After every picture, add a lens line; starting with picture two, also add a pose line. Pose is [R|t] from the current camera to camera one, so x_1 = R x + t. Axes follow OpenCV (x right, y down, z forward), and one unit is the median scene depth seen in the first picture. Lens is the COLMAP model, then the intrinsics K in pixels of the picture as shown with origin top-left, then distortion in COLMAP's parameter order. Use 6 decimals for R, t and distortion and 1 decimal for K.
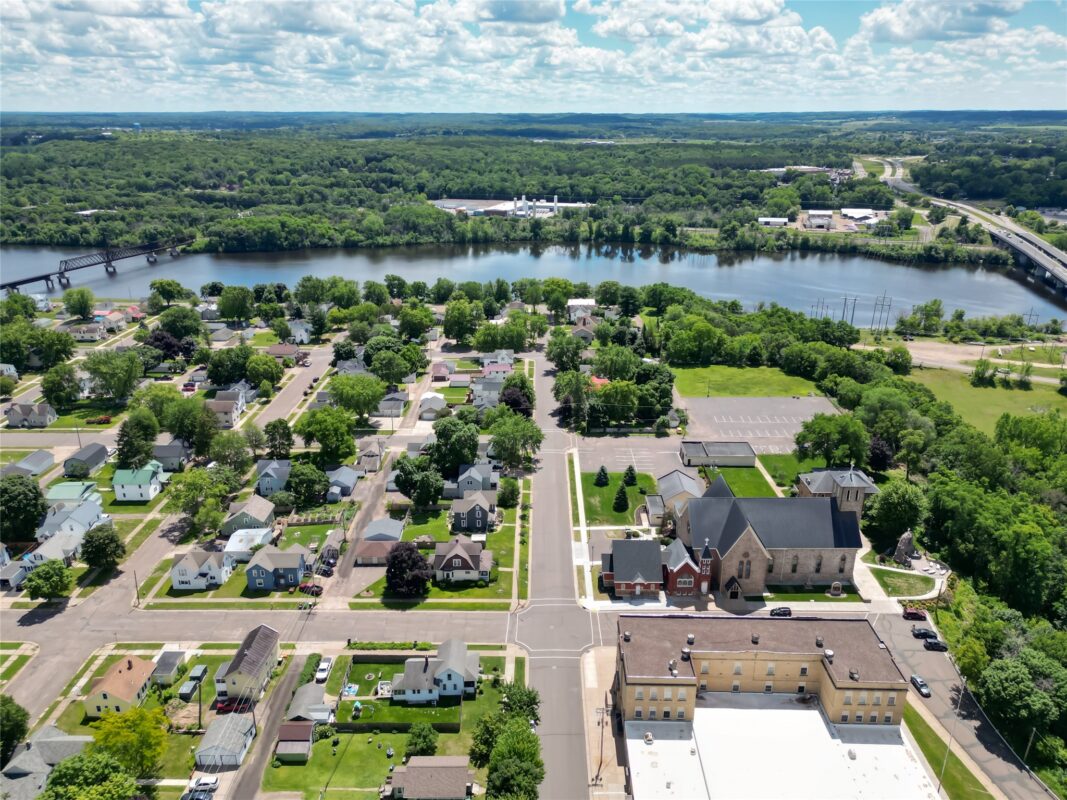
lens RADIAL K [[756.2, 0, 533.5], [0, 756.2, 400.0], [0, 0, 1]] dist [0.080808, -0.088276]
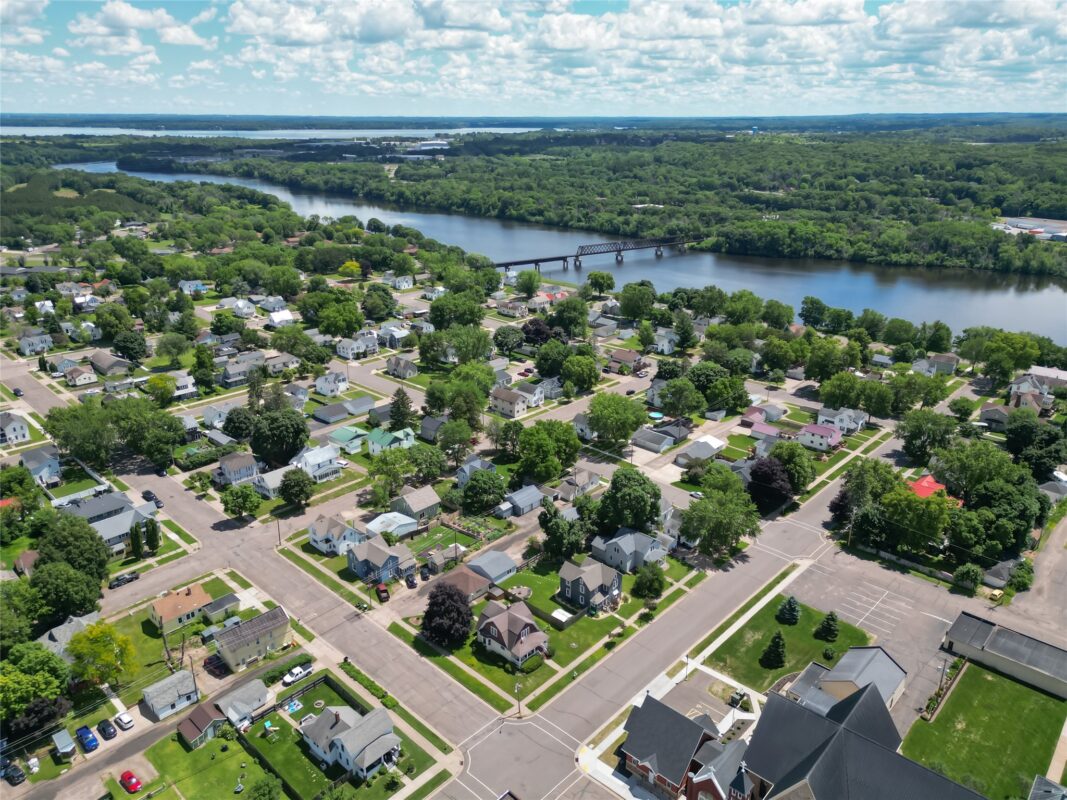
lens RADIAL K [[756.2, 0, 533.5], [0, 756.2, 400.0], [0, 0, 1]] dist [0.080808, -0.088276]
pose [[0.734710, 0.234826, -0.636442, 0.268879], [-0.237017, 0.967909, 0.083514, -0.078301], [0.635629, 0.089489, 0.766790, 0.220145]]
